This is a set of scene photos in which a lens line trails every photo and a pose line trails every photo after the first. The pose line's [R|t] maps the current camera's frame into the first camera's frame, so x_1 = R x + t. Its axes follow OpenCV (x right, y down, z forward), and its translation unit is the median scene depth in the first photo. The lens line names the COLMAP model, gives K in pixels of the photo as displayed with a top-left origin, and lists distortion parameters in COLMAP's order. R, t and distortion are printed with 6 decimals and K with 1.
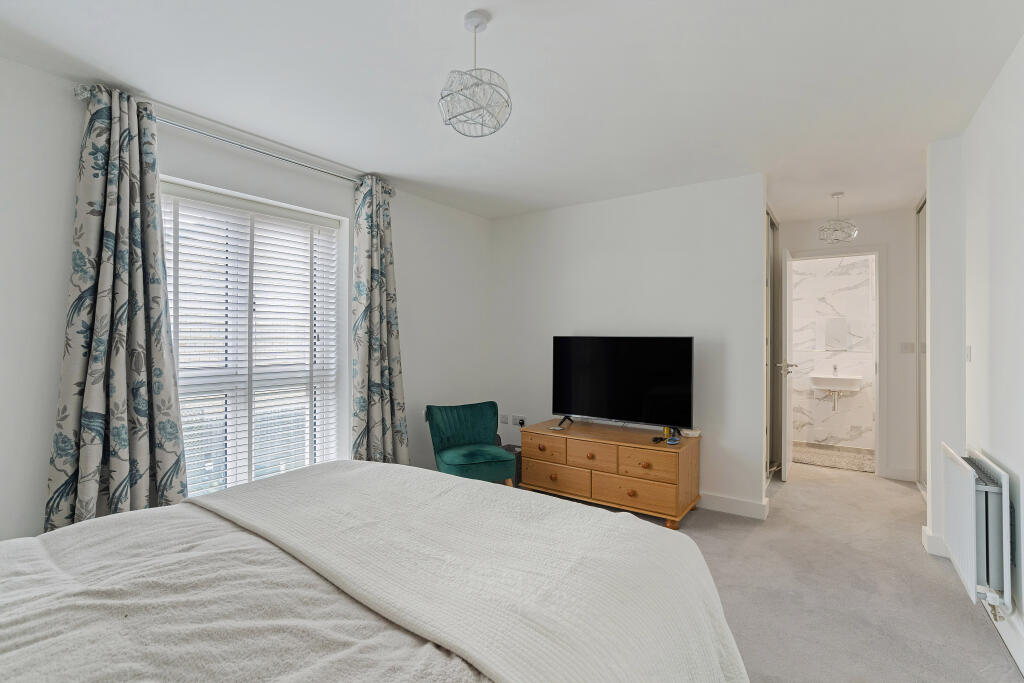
lens RADIAL K [[474.3, 0, 512.0], [0, 474.3, 341.5], [0, 0, 1]] dist [0.024644, 0.000133]
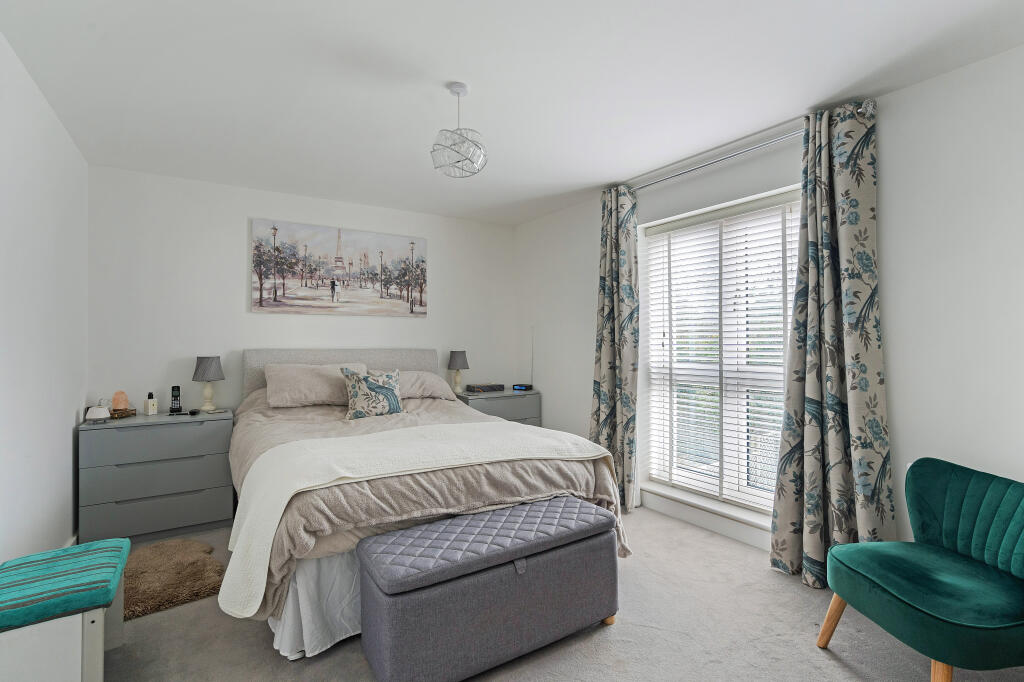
lens RADIAL K [[474.3, 0, 512.0], [0, 474.3, 341.0], [0, 0, 1]] dist [0.024644, 0.000133]
pose [[-0.349268, 0.012602, -0.936938, 0.559149], [0.005679, 0.999920, 0.011333, -0.010601], [0.937006, -0.001363, -0.349311, 0.839046]]
